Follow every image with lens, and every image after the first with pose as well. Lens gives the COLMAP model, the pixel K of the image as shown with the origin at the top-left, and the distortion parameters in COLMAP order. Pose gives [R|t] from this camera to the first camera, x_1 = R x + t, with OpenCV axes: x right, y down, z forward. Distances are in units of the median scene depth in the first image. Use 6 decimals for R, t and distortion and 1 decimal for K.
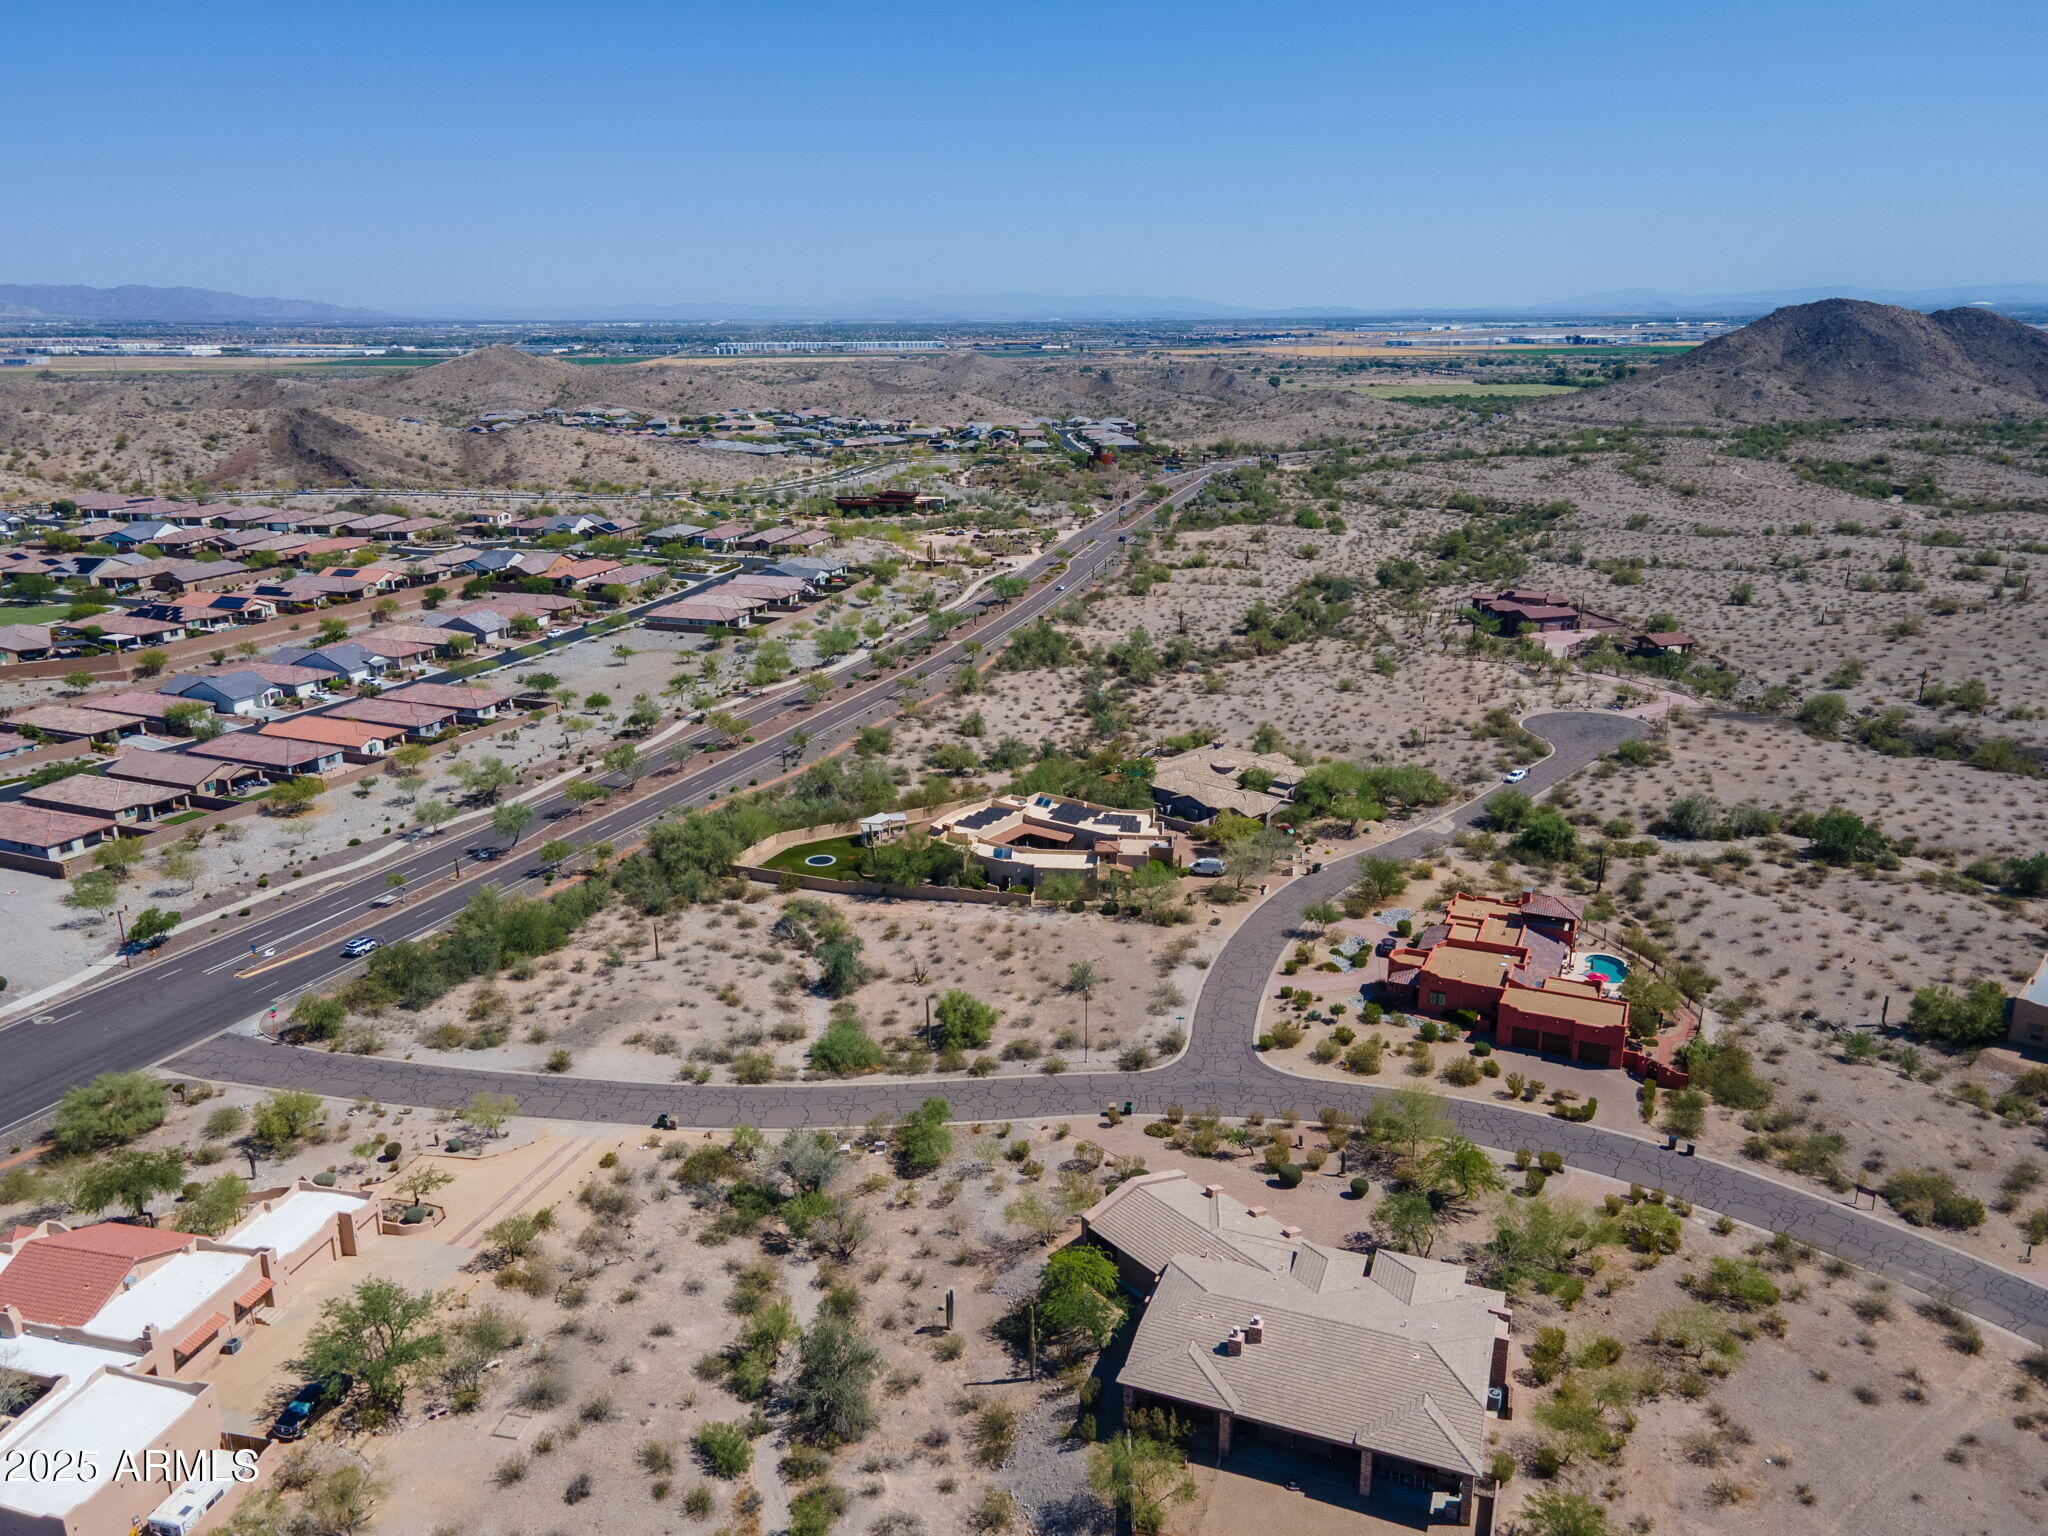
lens RADIAL K [[1485.7, 0, 1018.6], [0, 1485.7, 774.9], [0, 0, 1]] dist [0.030850, 0.023160]
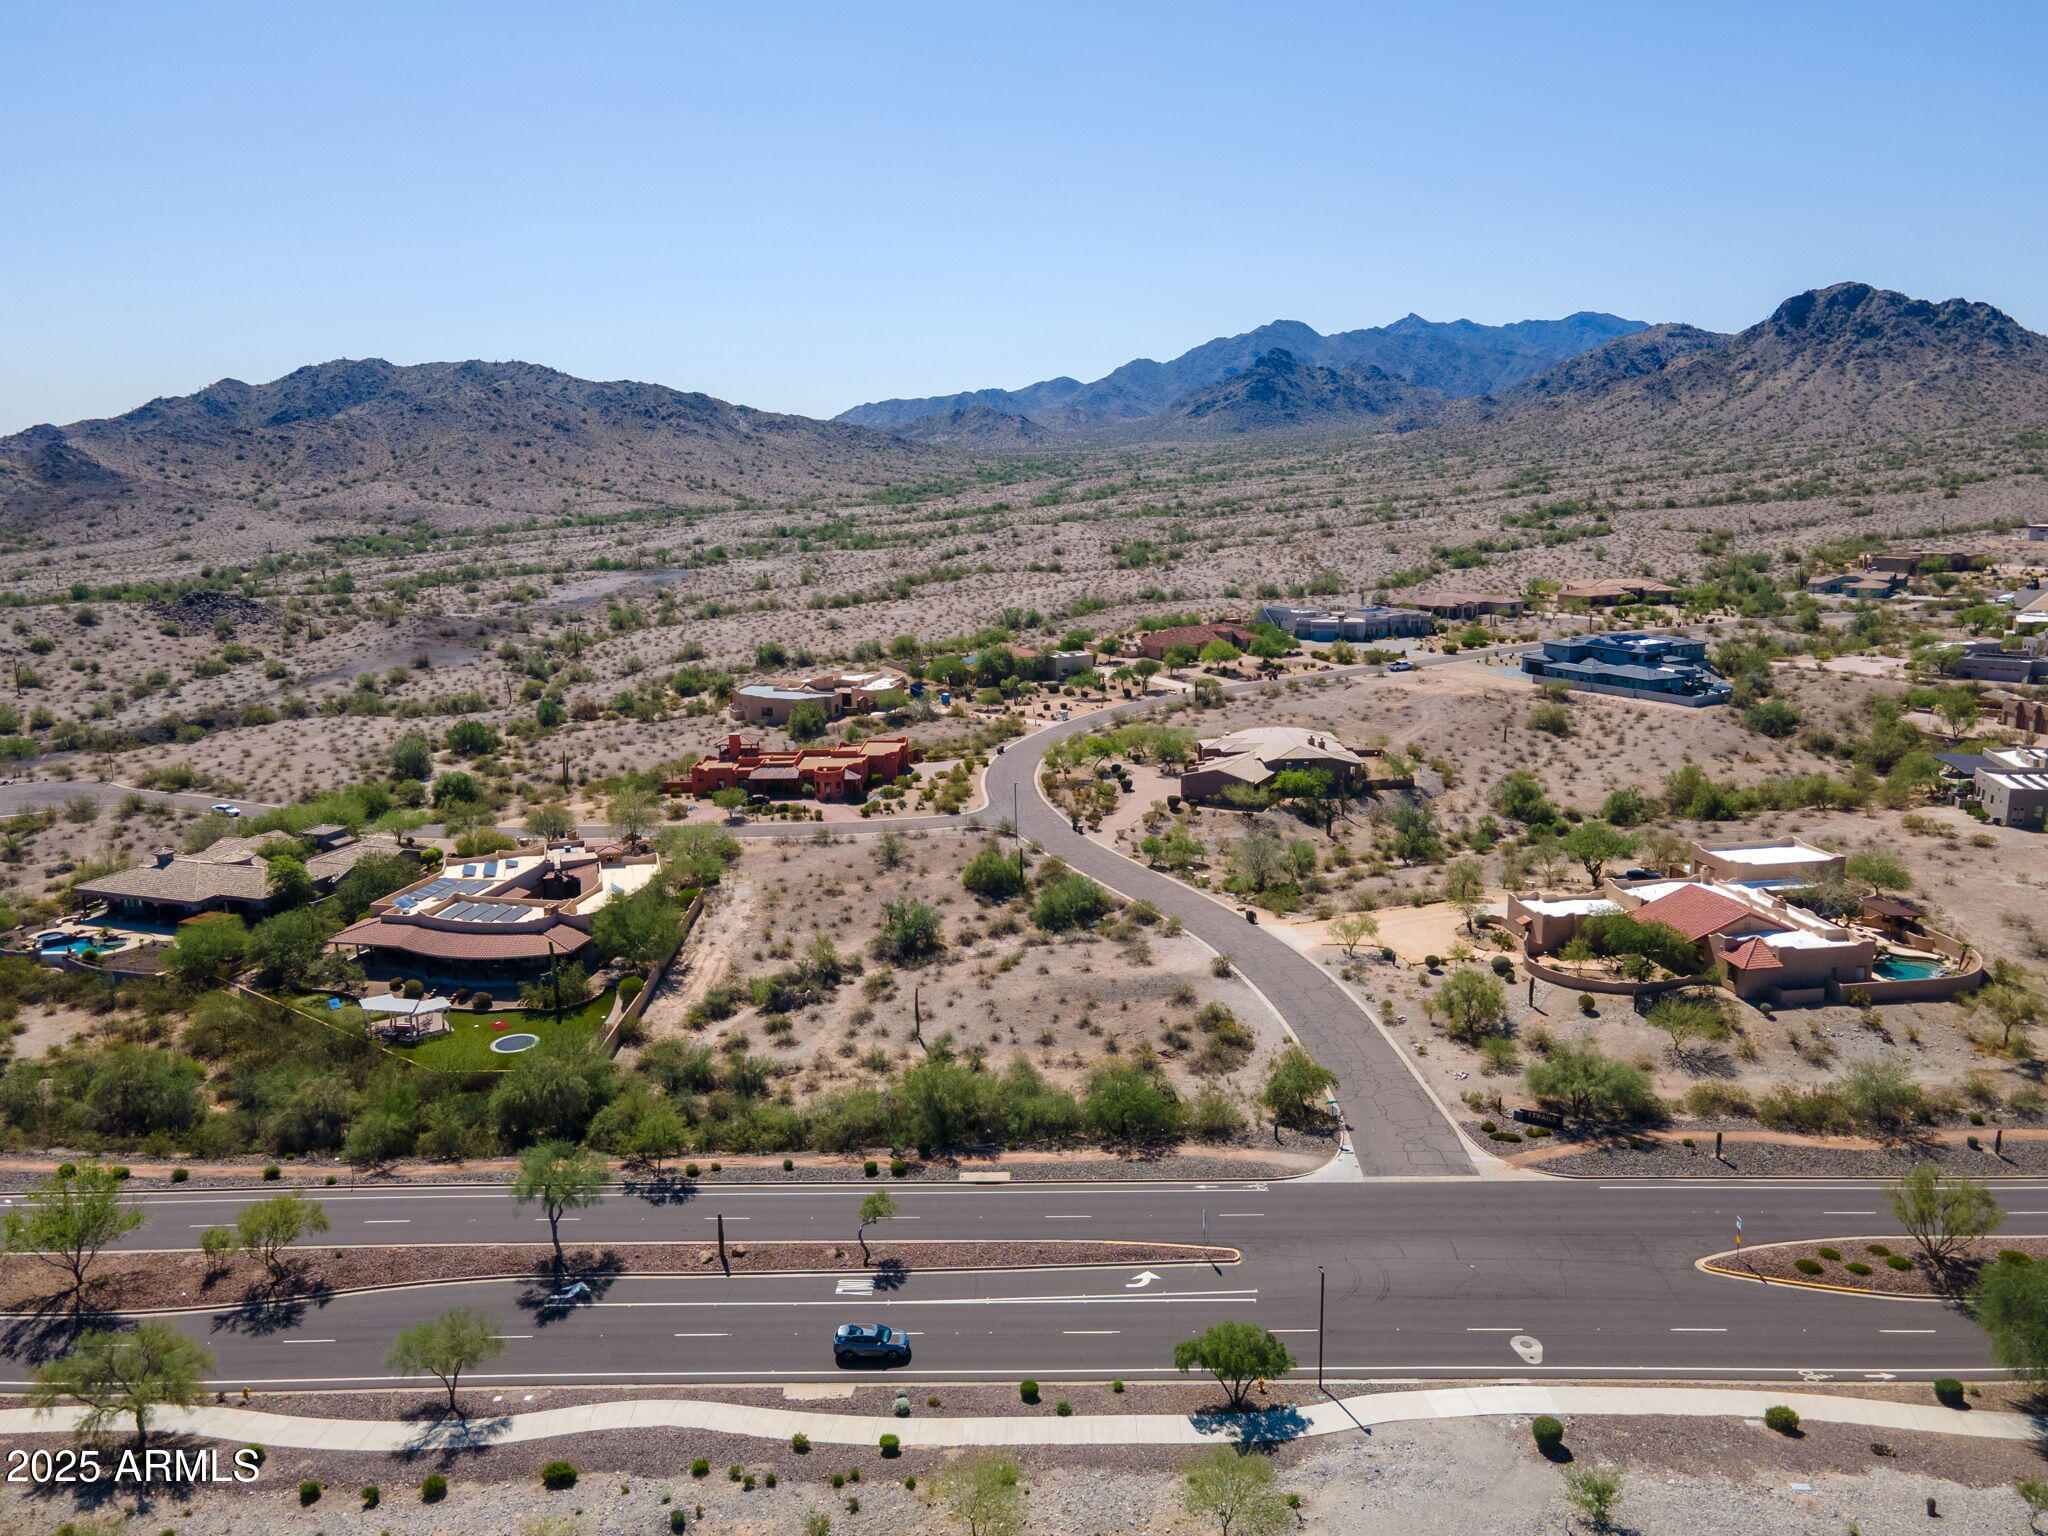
lens RADIAL K [[1485.7, 0, 1018.6], [0, 1485.7, 774.9], [0, 0, 1]] dist [0.030850, 0.023160]
pose [[-0.380508, -0.186815, 0.905712, -0.758489], [0.296538, 0.903019, 0.310841, -0.179887], [-0.875944, 0.386856, -0.288209, 0.917181]]
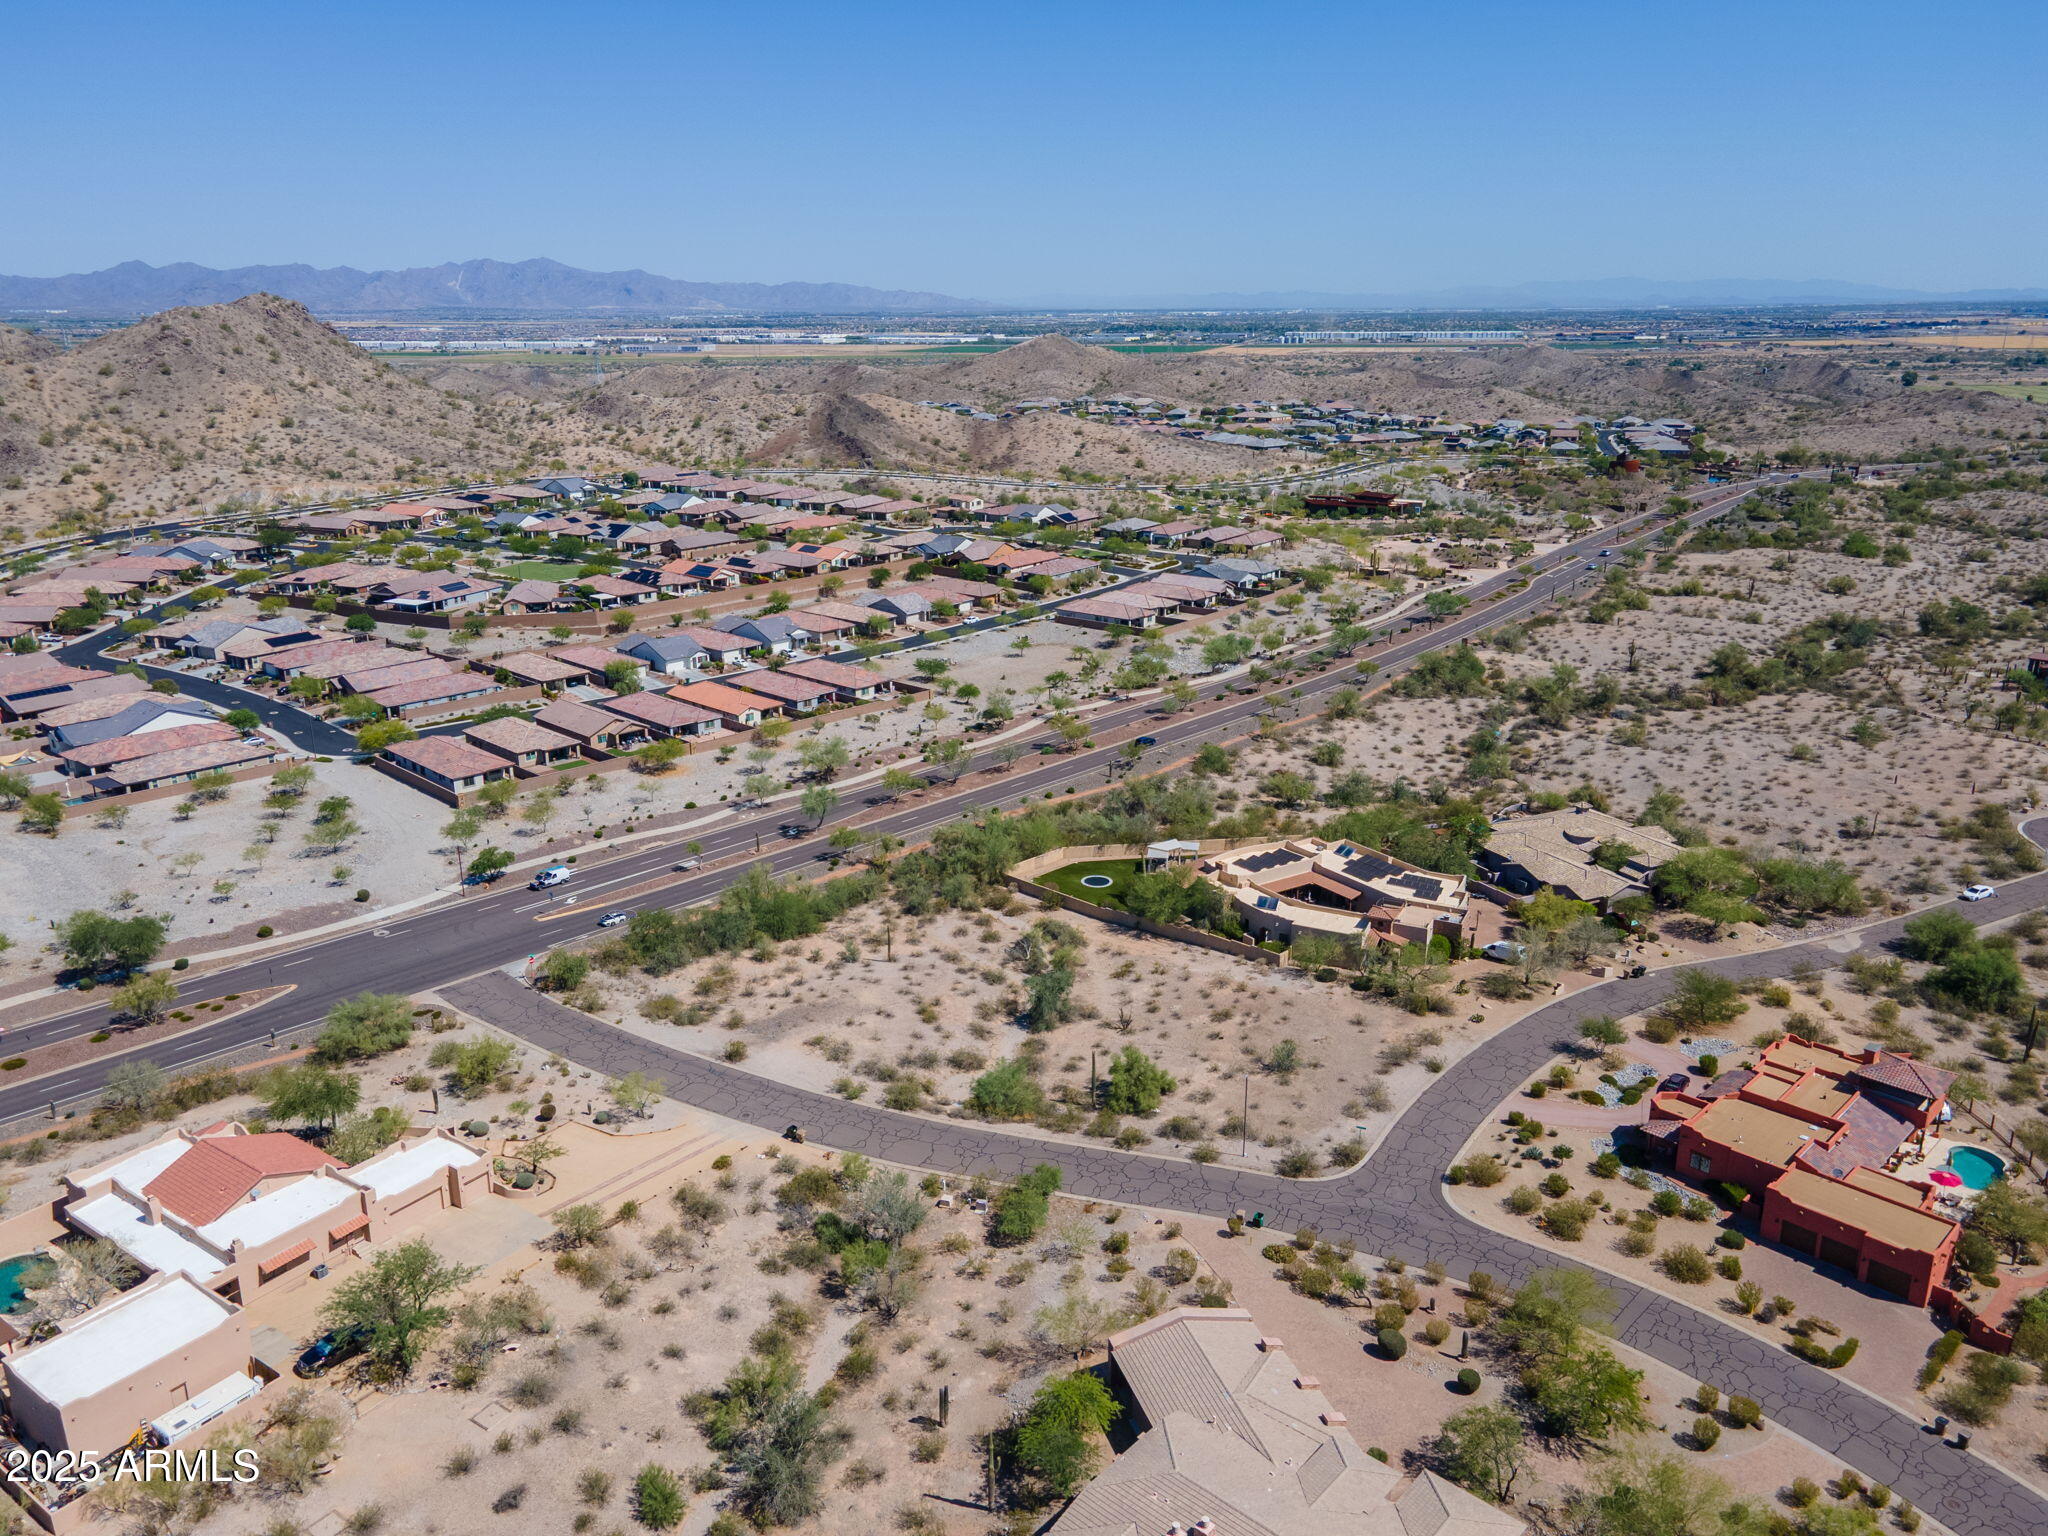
lens RADIAL K [[1485.7, 0, 1018.6], [0, 1485.7, 774.9], [0, 0, 1]] dist [0.030850, 0.023160]
pose [[0.933160, 0.111371, -0.341774, 0.136682], [-0.108940, 0.993699, 0.026363, -0.030129], [0.342556, 0.012632, 0.939412, 0.071549]]
